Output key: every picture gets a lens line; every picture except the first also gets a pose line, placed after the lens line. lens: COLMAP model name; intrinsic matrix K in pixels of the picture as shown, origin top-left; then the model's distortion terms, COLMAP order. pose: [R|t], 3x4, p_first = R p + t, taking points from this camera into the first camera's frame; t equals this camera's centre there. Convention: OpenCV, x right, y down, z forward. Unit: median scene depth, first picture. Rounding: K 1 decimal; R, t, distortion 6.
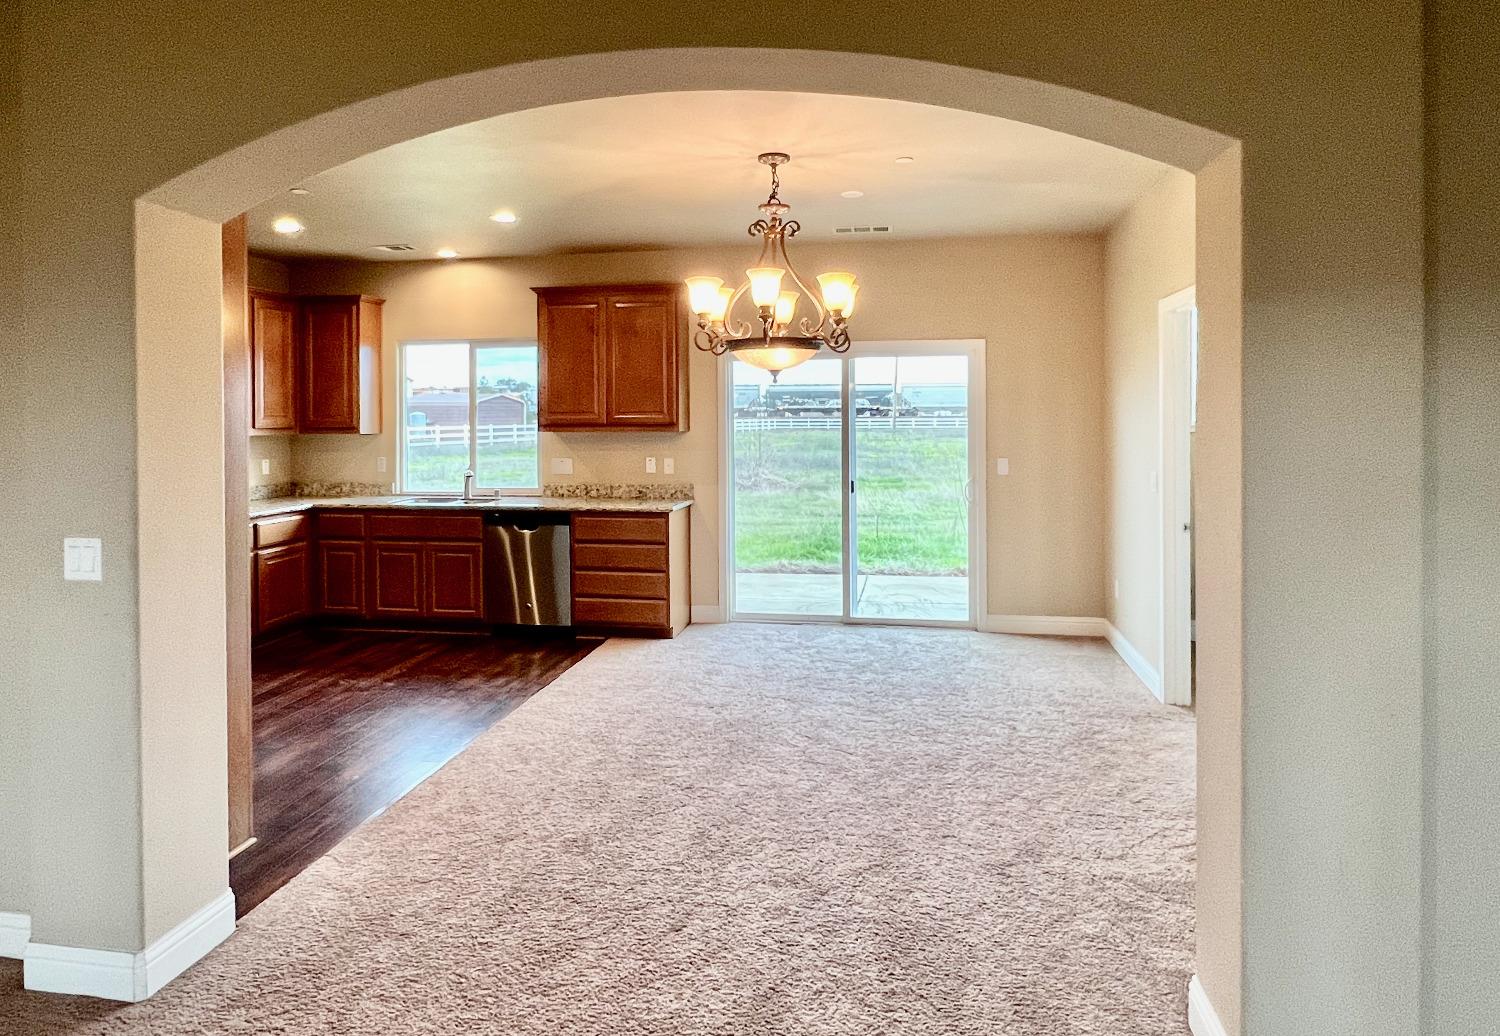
lens RADIAL K [[926.7, 0, 747.8], [0, 926.7, 422.1], [0, 0, 1]] dist [0.002016, -0.000737]
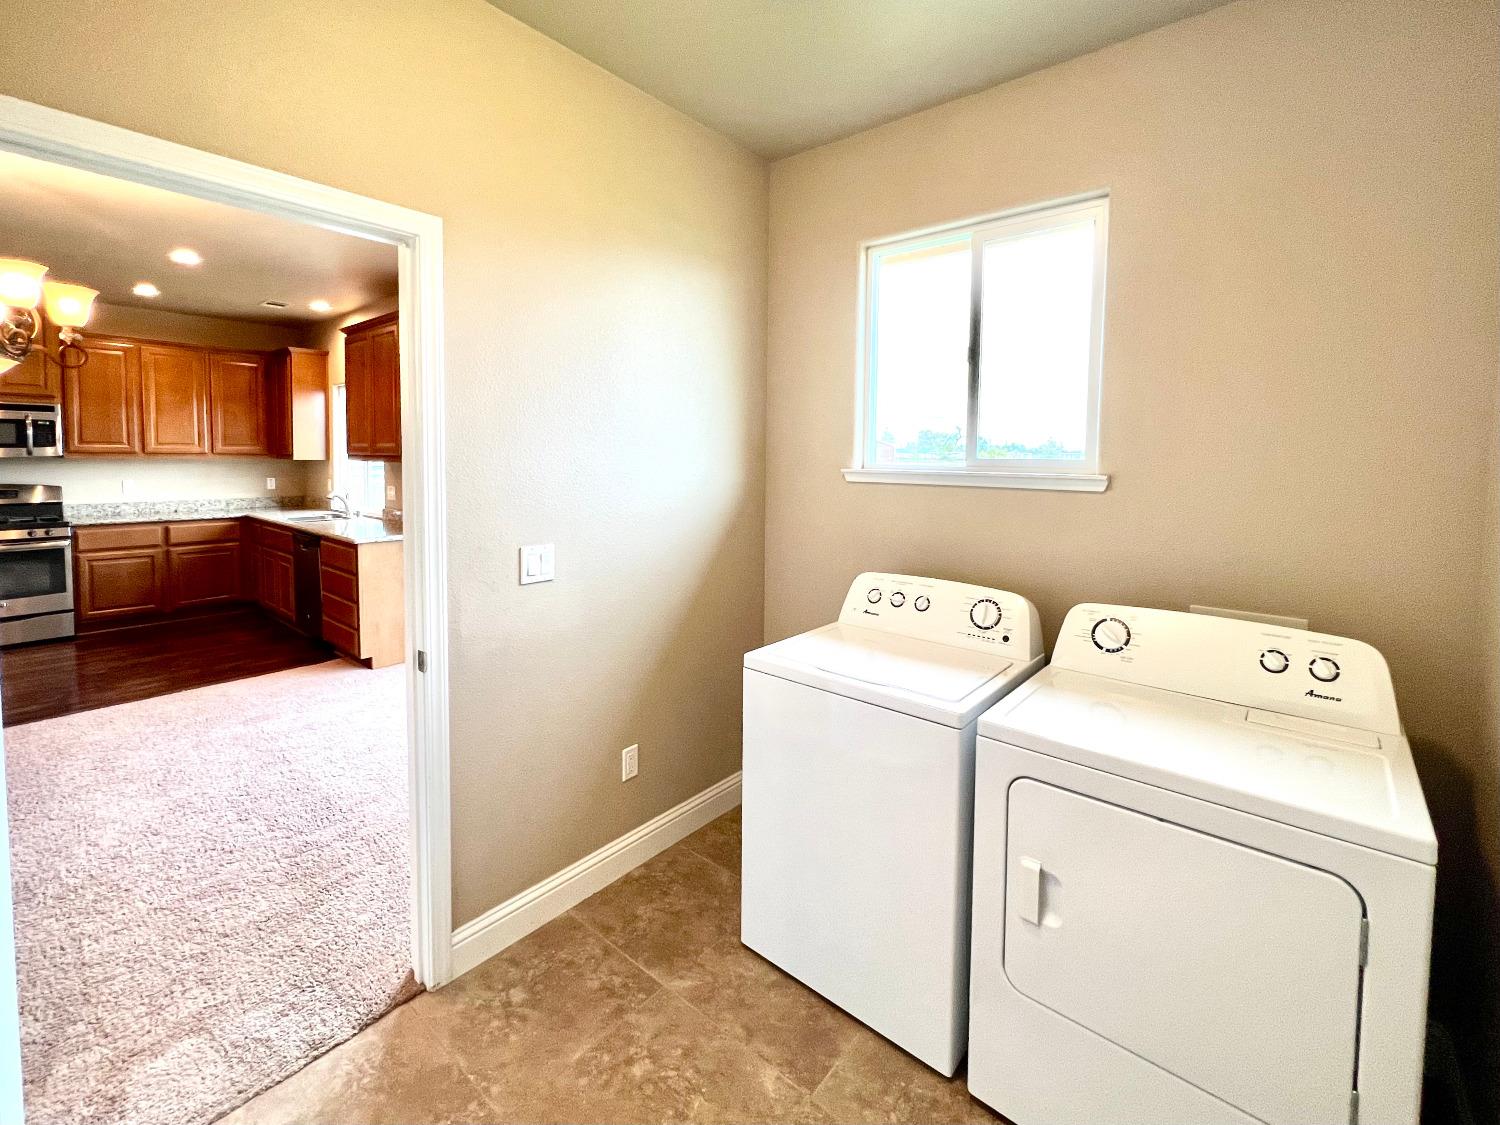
lens RADIAL K [[662.1, 0, 748.4], [0, 662.1, 491.2], [0, 0, 1]] dist [-0.000567, -0.000099]
pose [[0.864792, 0.043203, -0.500269, 0.595382], [-0.020766, 0.998516, 0.050335, -0.002670], [0.501701, -0.033141, 0.864406, 0.573682]]
